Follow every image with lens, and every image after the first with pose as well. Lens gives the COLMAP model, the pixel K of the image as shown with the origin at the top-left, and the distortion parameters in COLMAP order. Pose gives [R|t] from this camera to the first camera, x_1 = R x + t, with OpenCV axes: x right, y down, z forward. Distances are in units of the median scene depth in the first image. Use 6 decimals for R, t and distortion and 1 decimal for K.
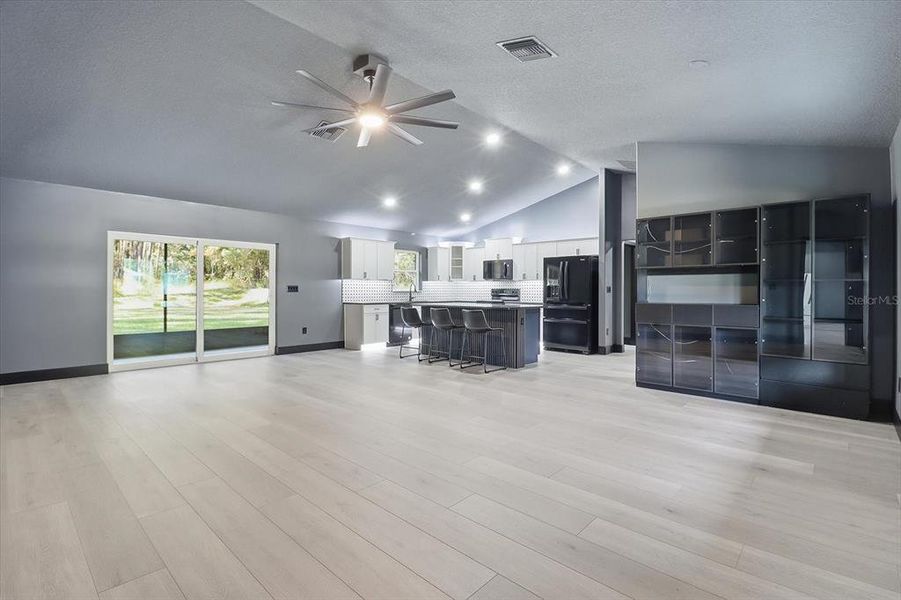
lens RADIAL K [[420.0, 0, 450.4], [0, 420.0, 289.7], [0, 0, 1]] dist [-0.012100, -0.001207]
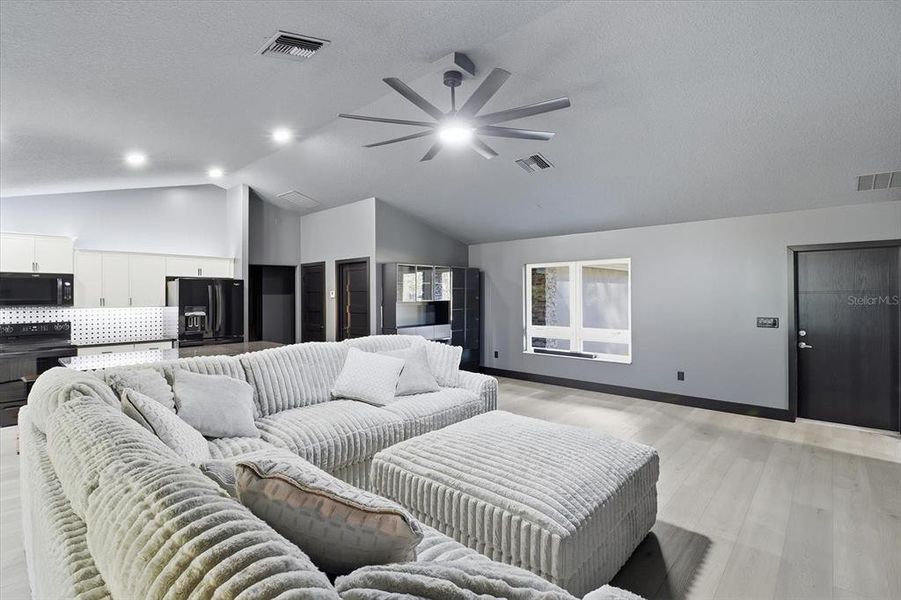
lens RADIAL K [[420.0, 0, 450.4], [0, 420.0, 289.7], [0, 0, 1]] dist [-0.012100, -0.001207]
pose [[-0.014229, 0.010146, 0.999847, -0.507153], [0.004958, 0.999937, -0.010076, -0.044095], [-0.999886, 0.004814, -0.014278, 0.509881]]
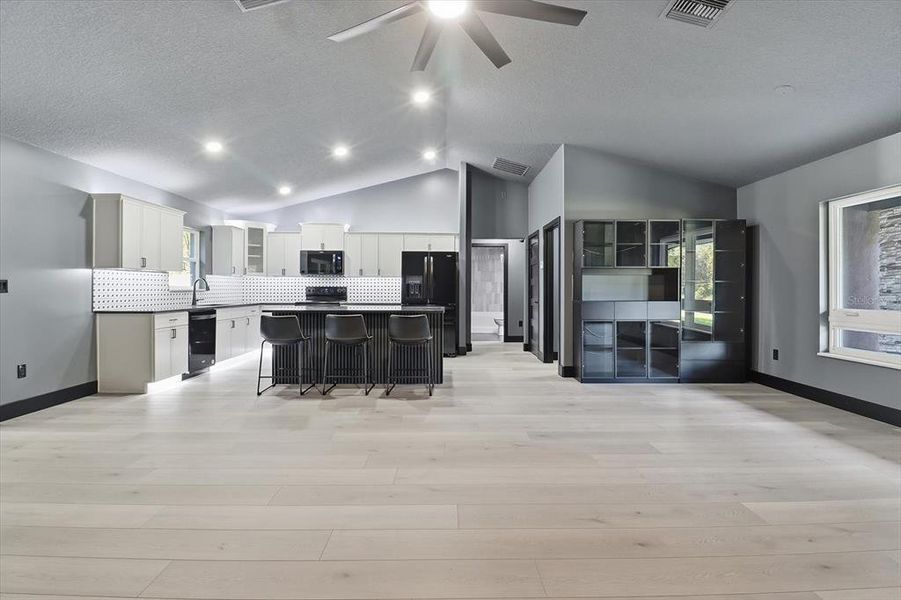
lens RADIAL K [[420.0, 0, 450.4], [0, 420.0, 289.7], [0, 0, 1]] dist [-0.012100, -0.001207]
pose [[0.717476, -0.002491, 0.696579, -0.302163], [-0.002001, 0.999982, 0.005637, -0.001291], [-0.696581, -0.005438, 0.717458, 0.292144]]
